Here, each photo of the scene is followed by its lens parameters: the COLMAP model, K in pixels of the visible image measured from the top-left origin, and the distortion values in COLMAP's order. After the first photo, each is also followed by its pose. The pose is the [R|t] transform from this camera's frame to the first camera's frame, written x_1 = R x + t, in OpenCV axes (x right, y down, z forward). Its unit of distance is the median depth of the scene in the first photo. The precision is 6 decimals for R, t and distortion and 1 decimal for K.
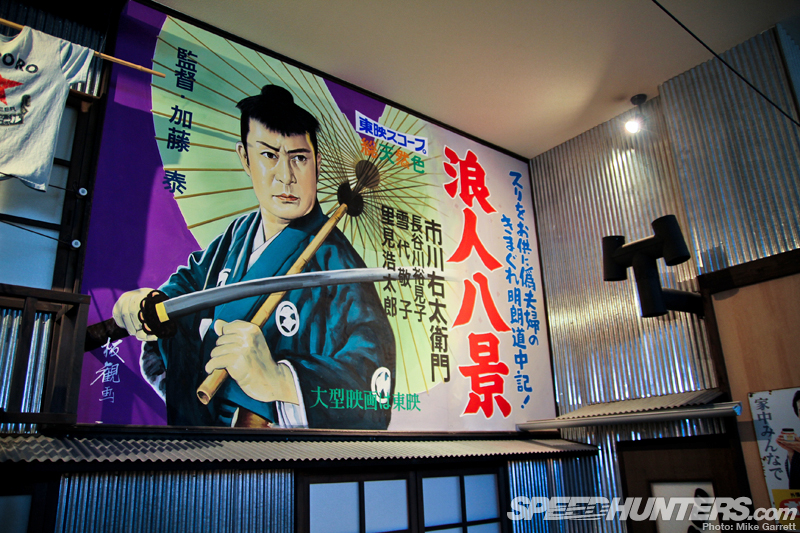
lens RADIAL K [[605.4, 0, 401.2], [0, 605.4, 268.5], [0, 0, 1]] dist [-0.104086, 0.044285]
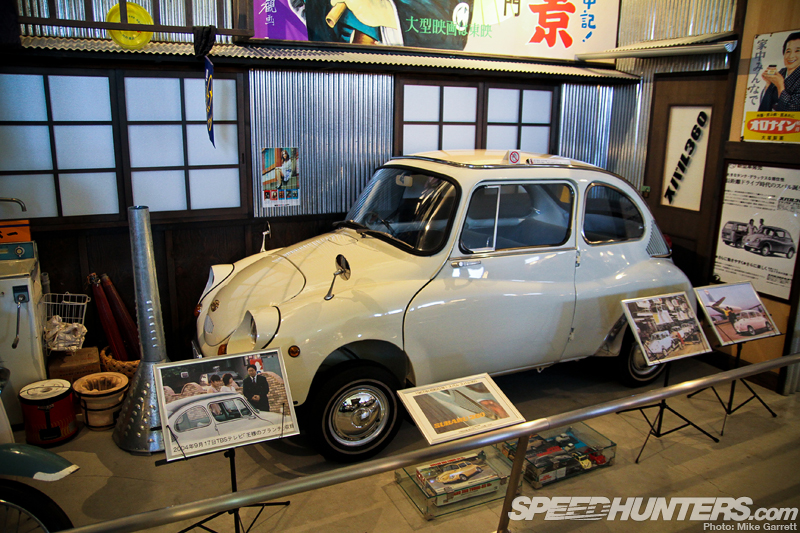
lens RADIAL K [[605.4, 0, 393.9], [0, 605.4, 269.0], [0, 0, 1]] dist [-0.104086, 0.044285]
pose [[0.966083, 0.107212, -0.234922, 0.196496], [0.035348, 0.846270, 0.531580, -0.039633], [0.255799, -0.521855, 0.813778, -0.408429]]
